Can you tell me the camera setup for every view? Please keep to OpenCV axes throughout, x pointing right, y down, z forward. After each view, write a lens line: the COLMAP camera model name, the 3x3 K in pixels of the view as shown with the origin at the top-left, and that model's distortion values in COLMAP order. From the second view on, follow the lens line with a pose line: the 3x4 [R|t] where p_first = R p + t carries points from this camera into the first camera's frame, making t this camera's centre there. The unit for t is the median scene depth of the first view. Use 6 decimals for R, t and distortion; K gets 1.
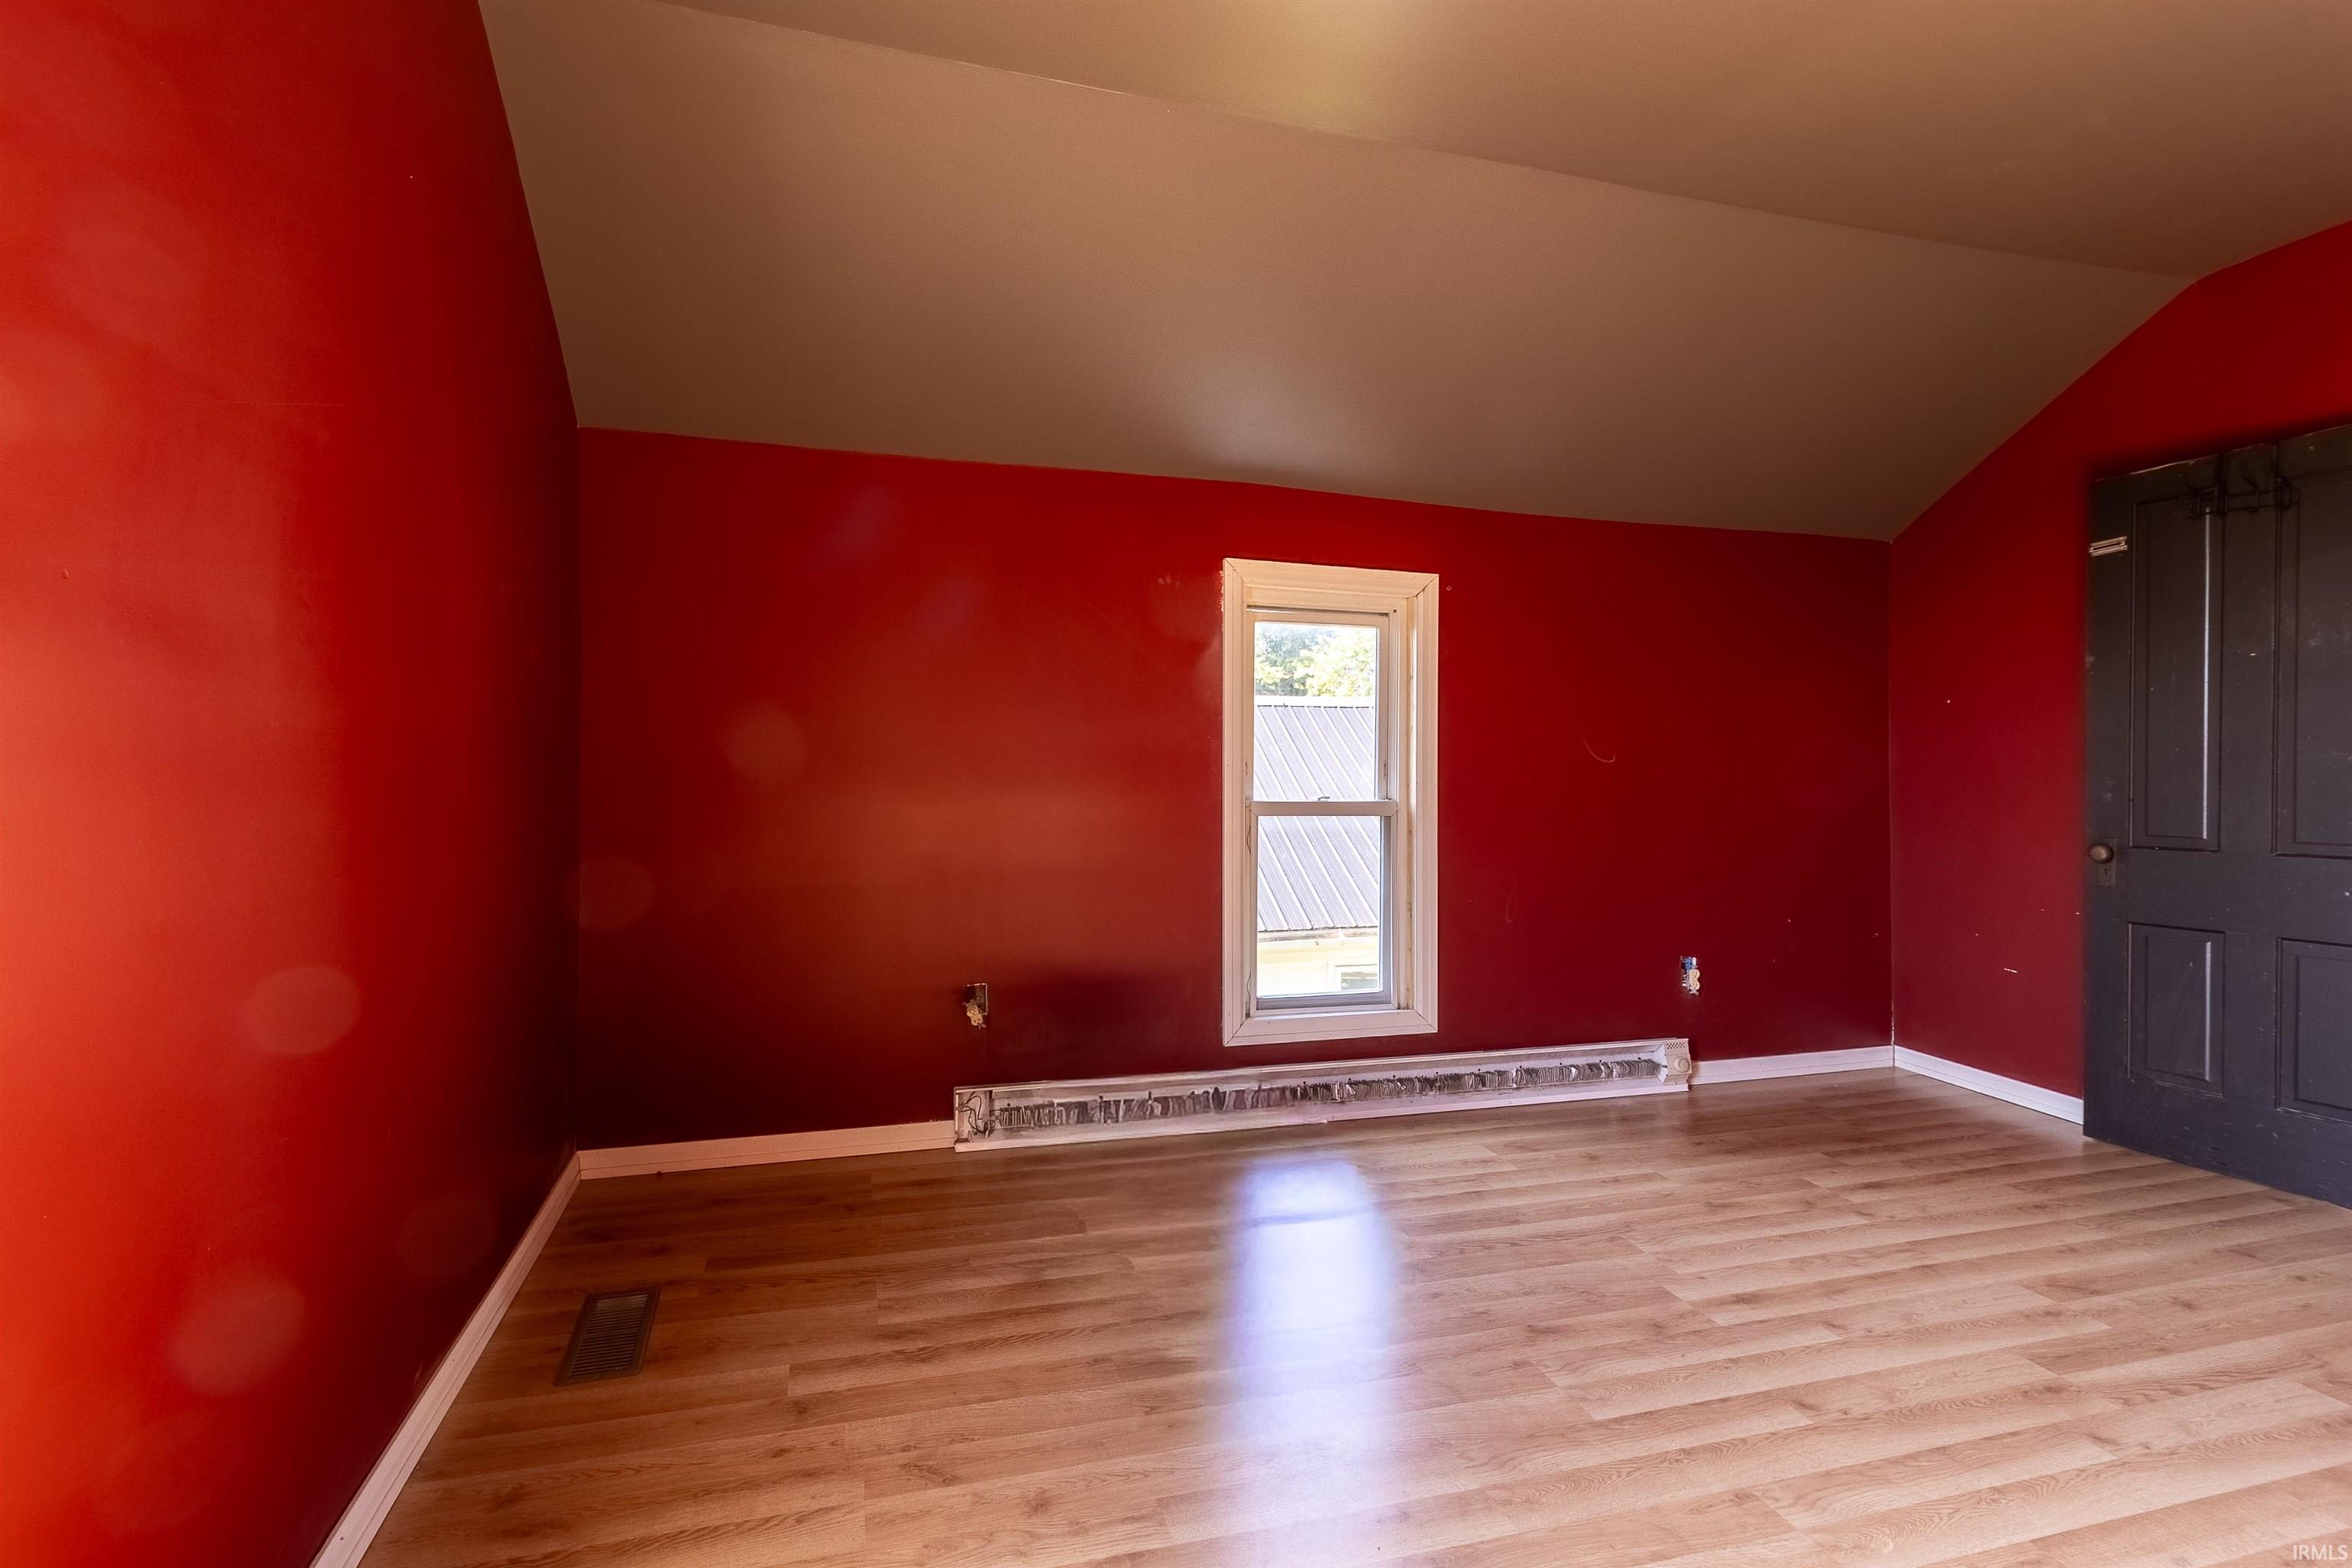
lens RADIAL K [[1110.4, 0, 1164.2], [0, 1110.4, 779.0], [0, 0, 1]] dist [0.018495, -0.000753]
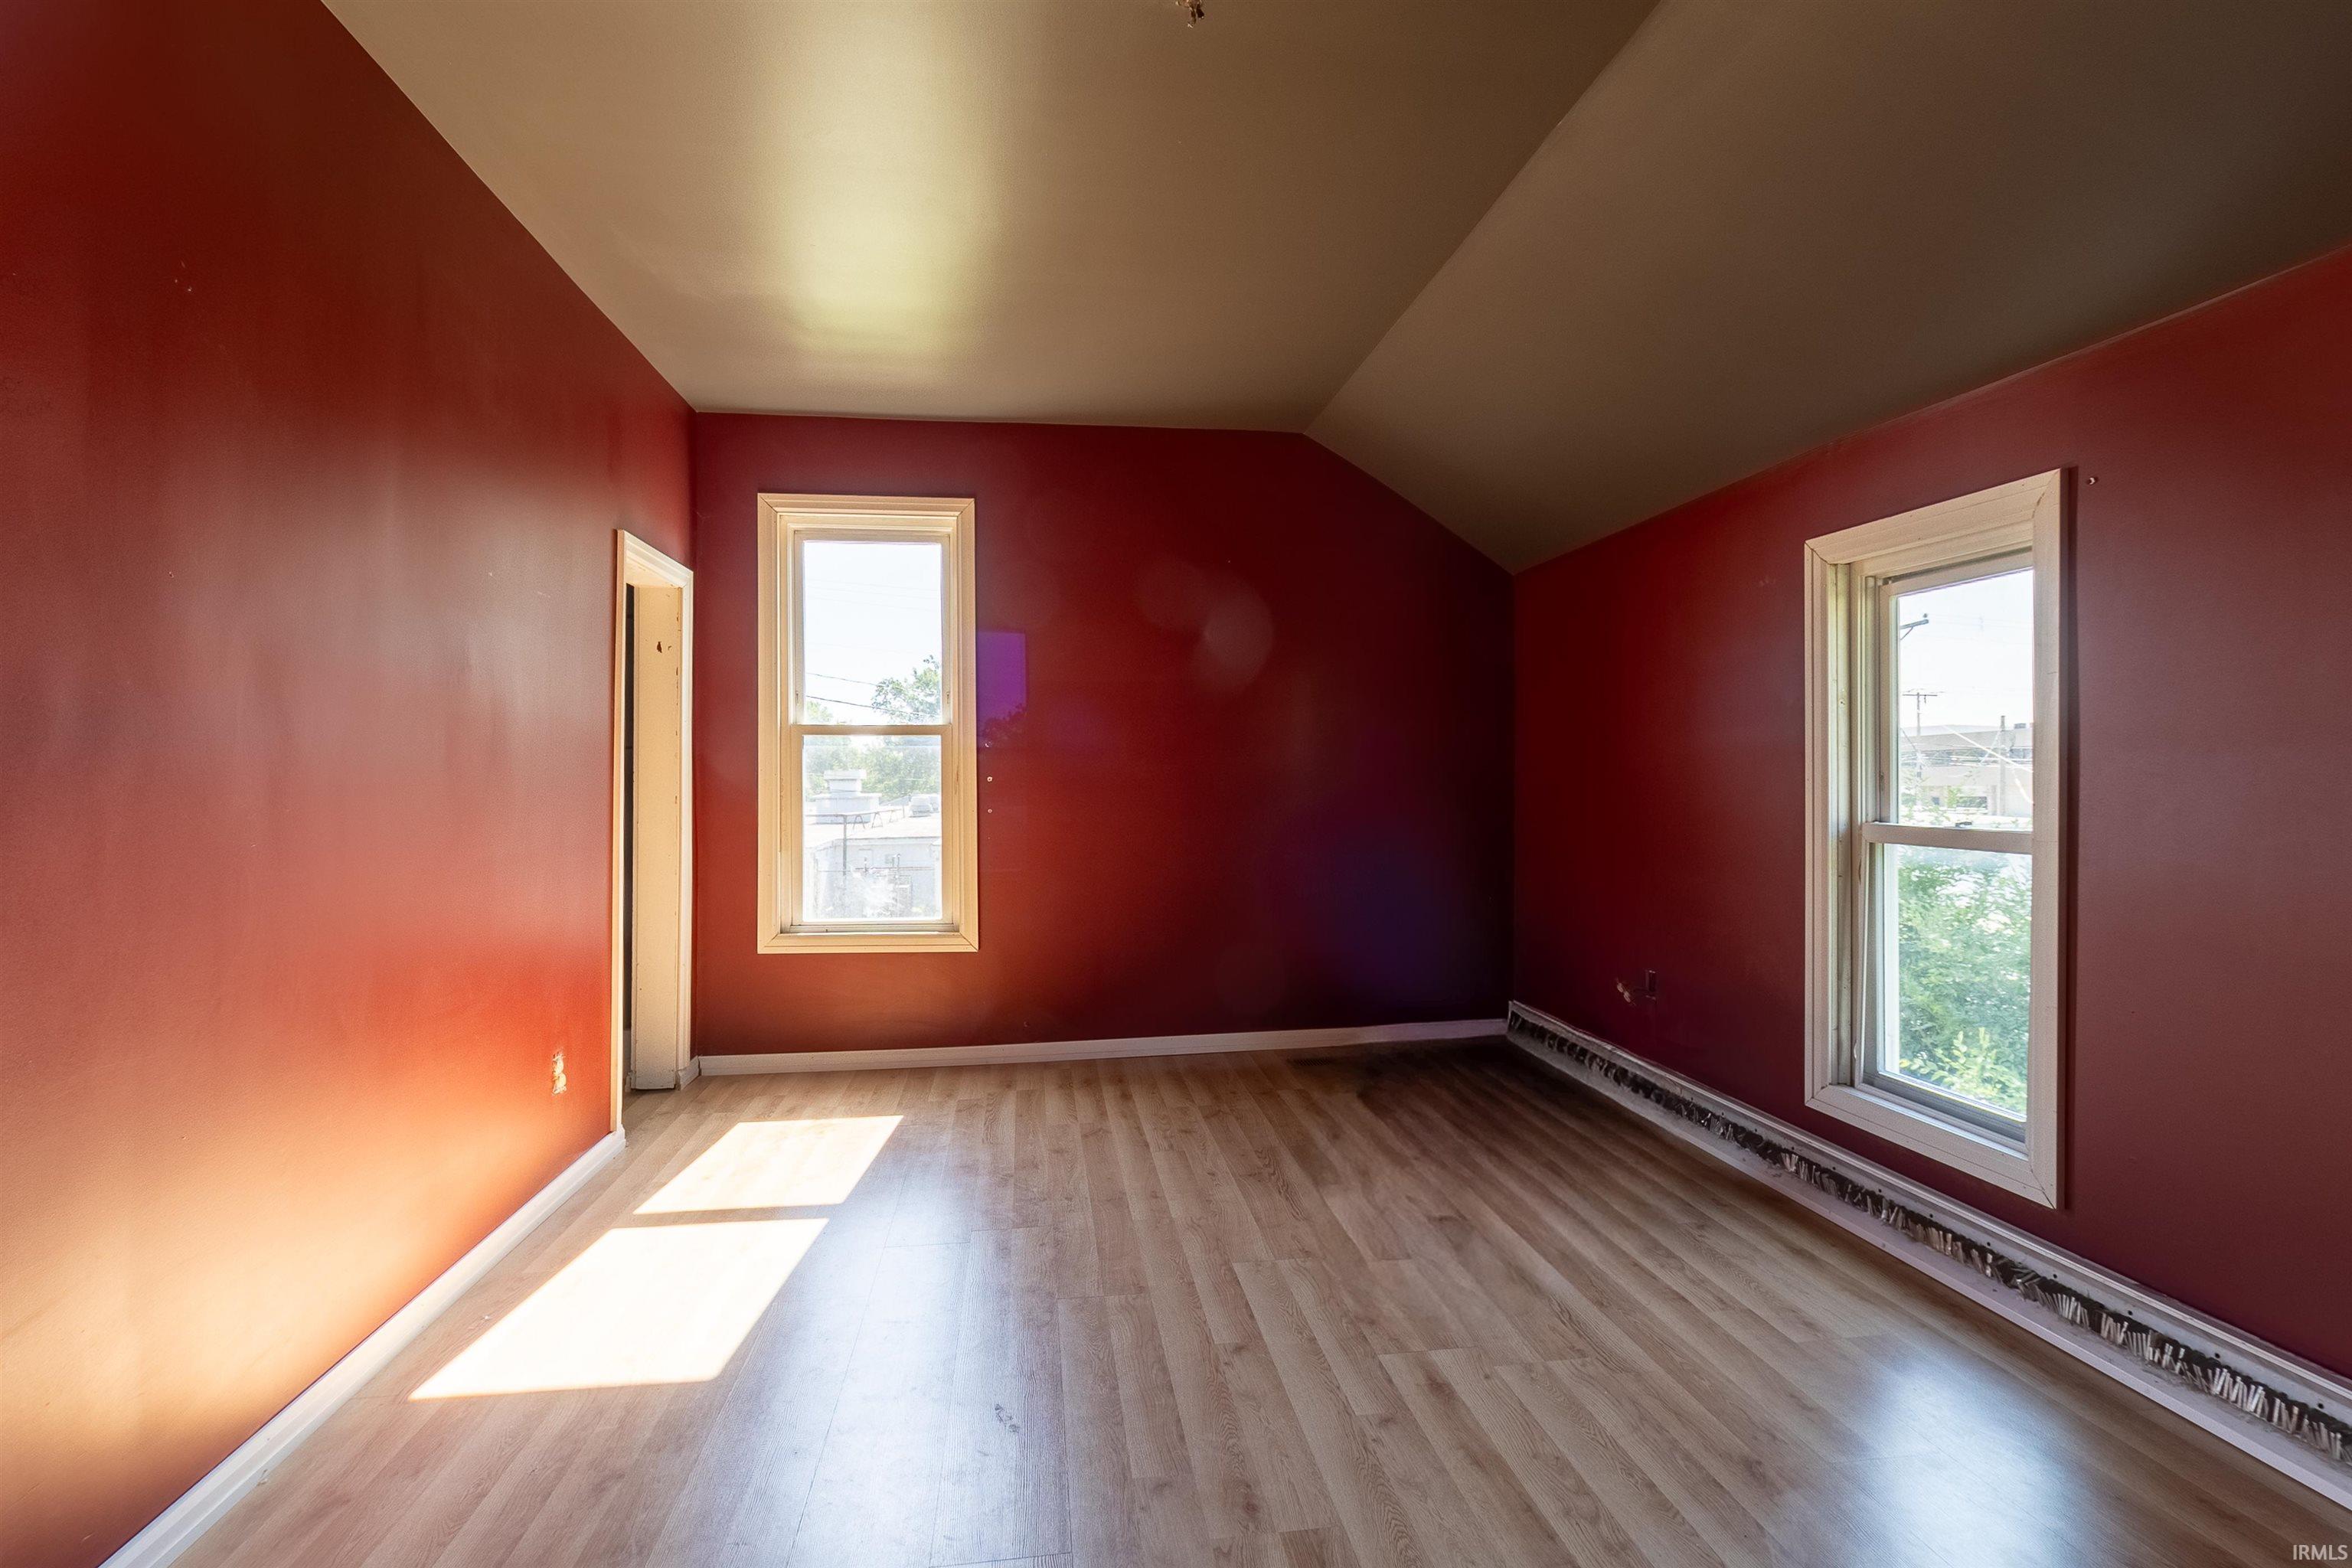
lens RADIAL K [[1110.4, 0, 1168.2], [0, 1110.4, 786.2], [0, 0, 1]] dist [0.018495, -0.000753]
pose [[-0.162582, -0.006642, -0.986673, 1.444884], [-0.007837, 0.999954, -0.005440, 0.002609], [0.986664, 0.006848, -0.162626, 0.949531]]
